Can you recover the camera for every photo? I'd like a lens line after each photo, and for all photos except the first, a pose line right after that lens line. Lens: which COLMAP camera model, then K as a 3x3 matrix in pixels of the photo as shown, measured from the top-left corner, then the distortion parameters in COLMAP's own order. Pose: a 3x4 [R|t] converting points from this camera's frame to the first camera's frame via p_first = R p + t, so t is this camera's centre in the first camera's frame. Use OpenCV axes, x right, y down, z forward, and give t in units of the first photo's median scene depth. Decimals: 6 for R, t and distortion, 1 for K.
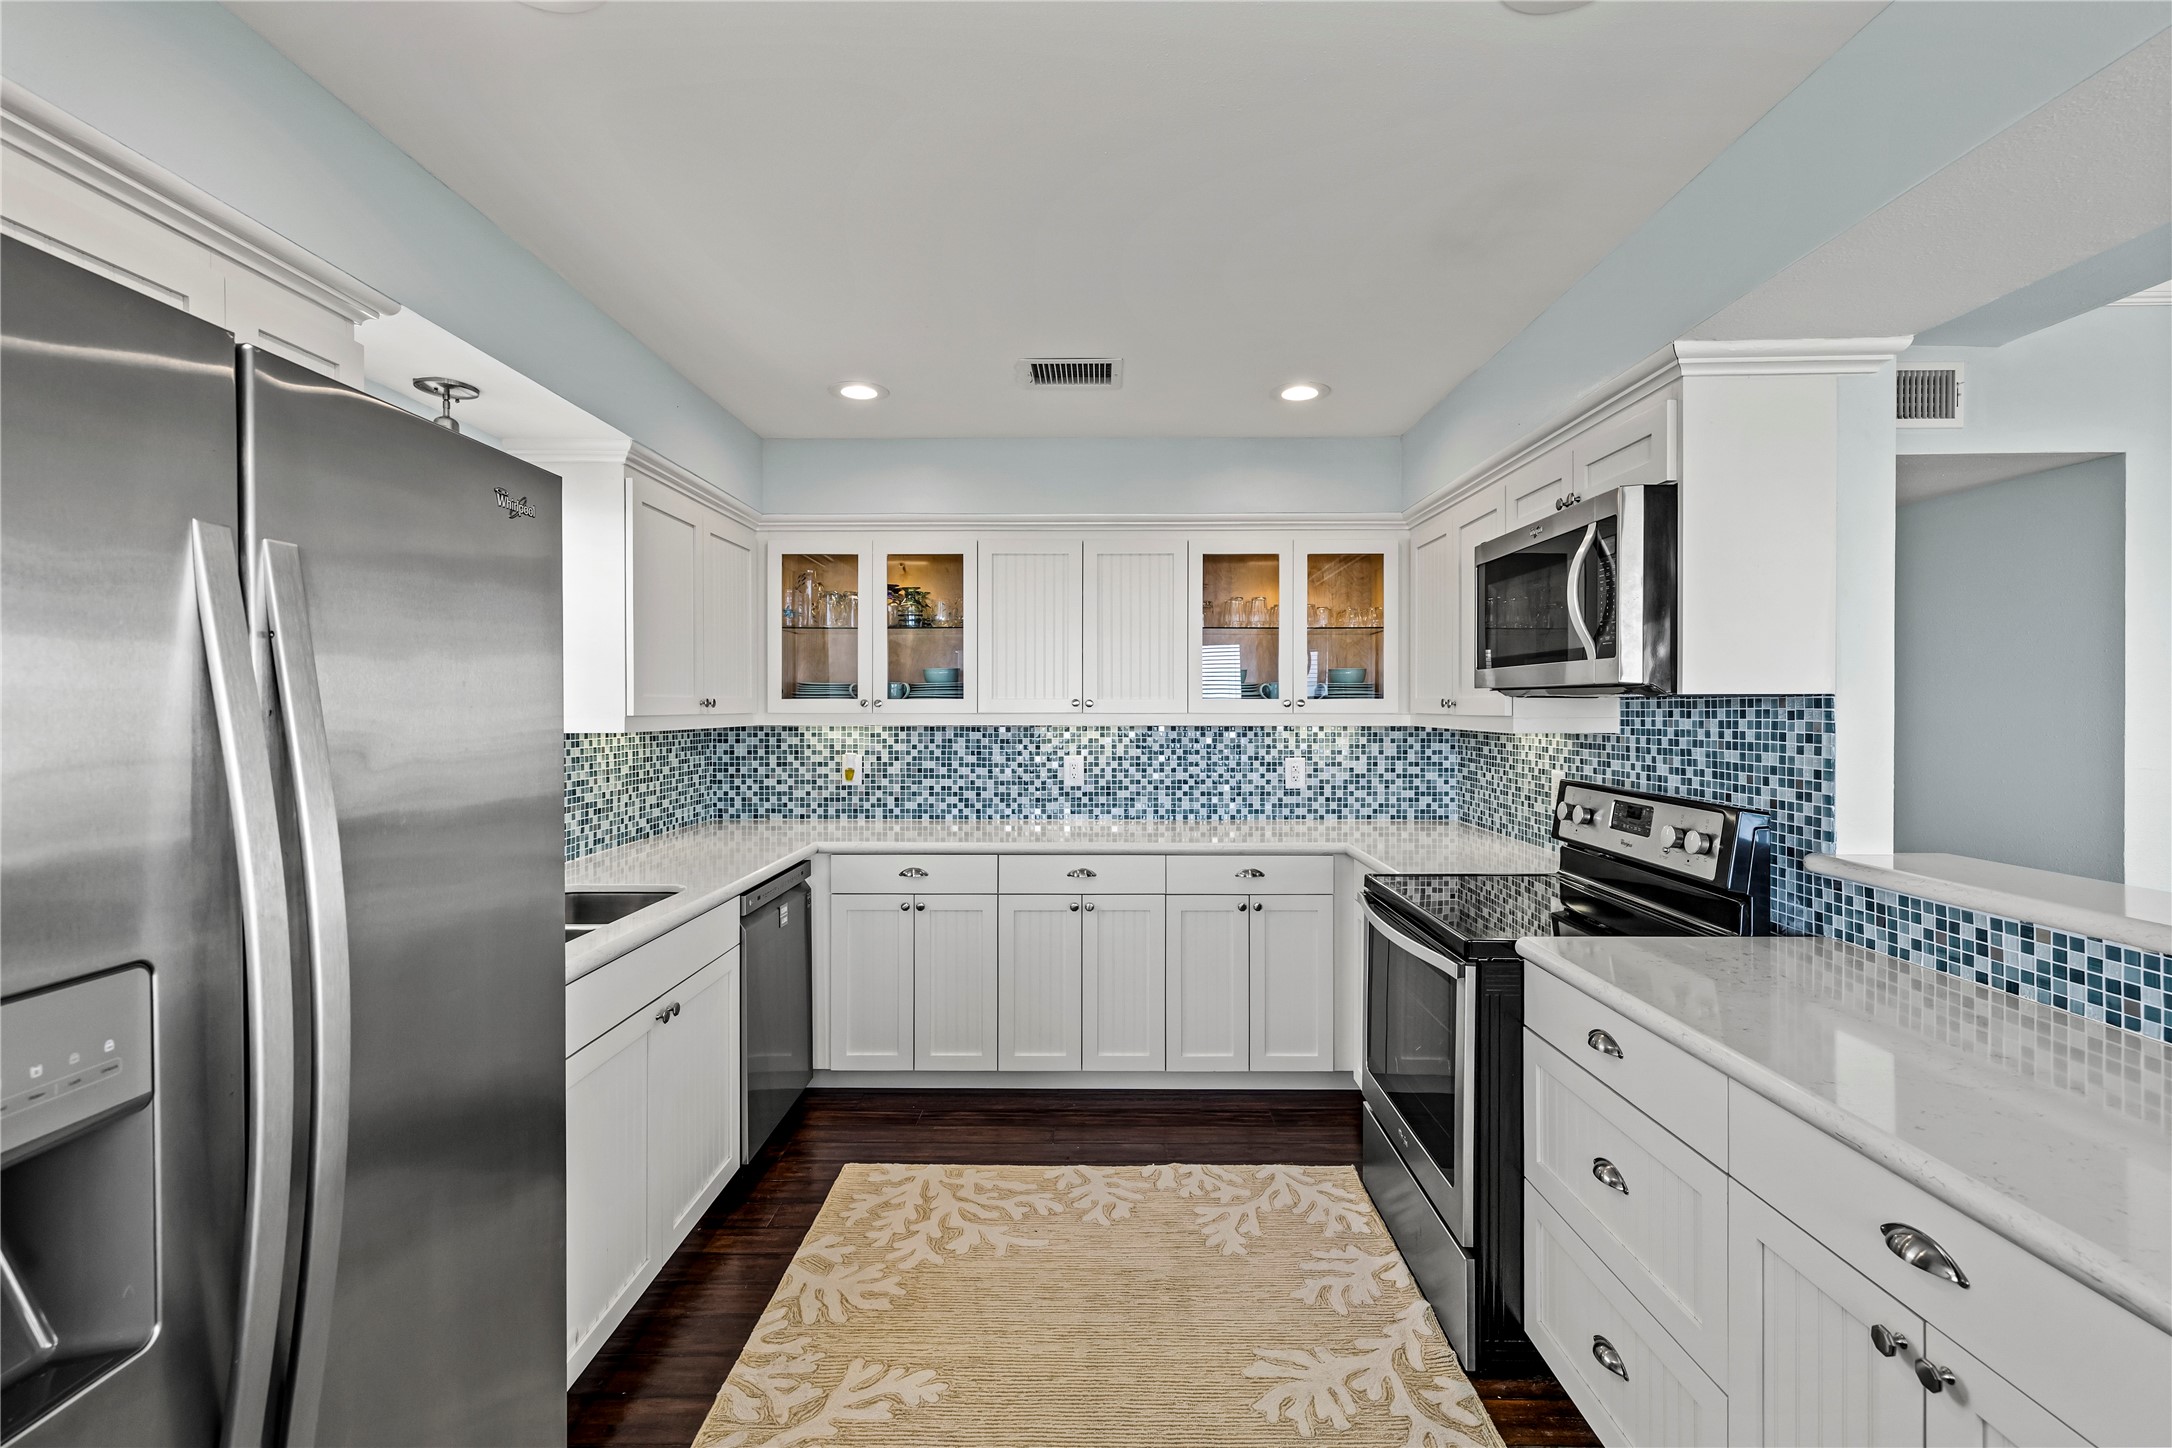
lens RADIAL K [[926.2, 0, 1103.9], [0, 926.2, 702.9], [0, 0, 1]] dist [0.003147, -0.000311]
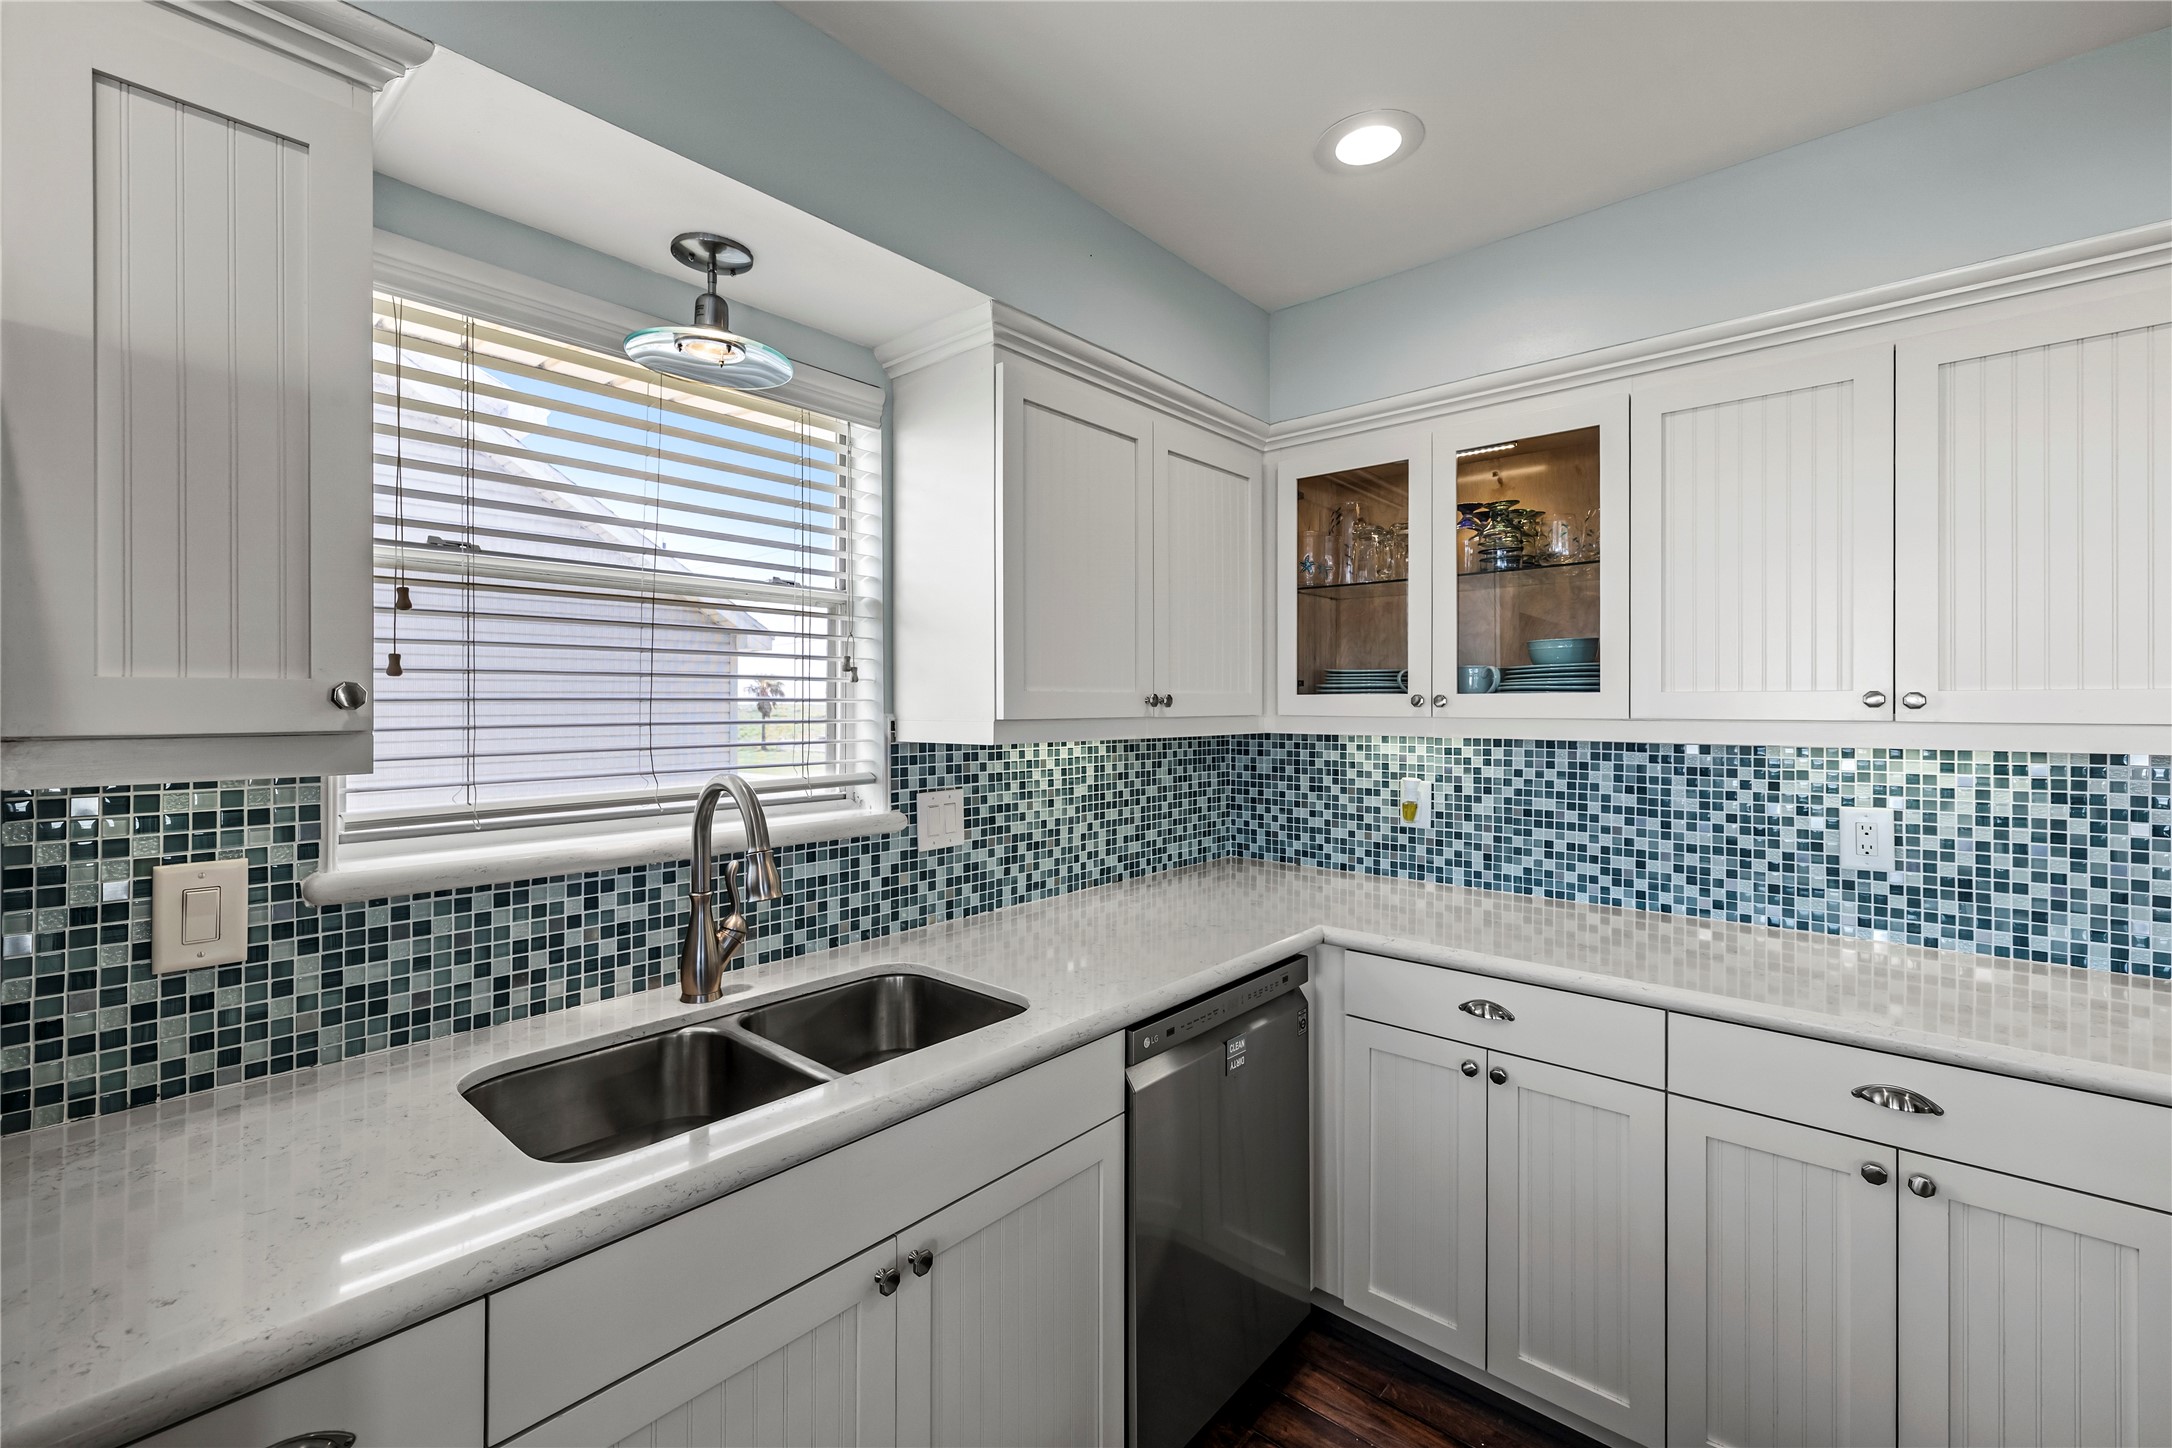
lens RADIAL K [[926.2, 0, 1080.3], [0, 926.2, 702.1], [0, 0, 1]] dist [0.003147, -0.000311]
pose [[0.746993, -0.000411, -0.664832, -0.016845], [0.001362, 0.999999, 0.000911, 0.000372], [0.664830, -0.001586, 0.746993, 0.362086]]
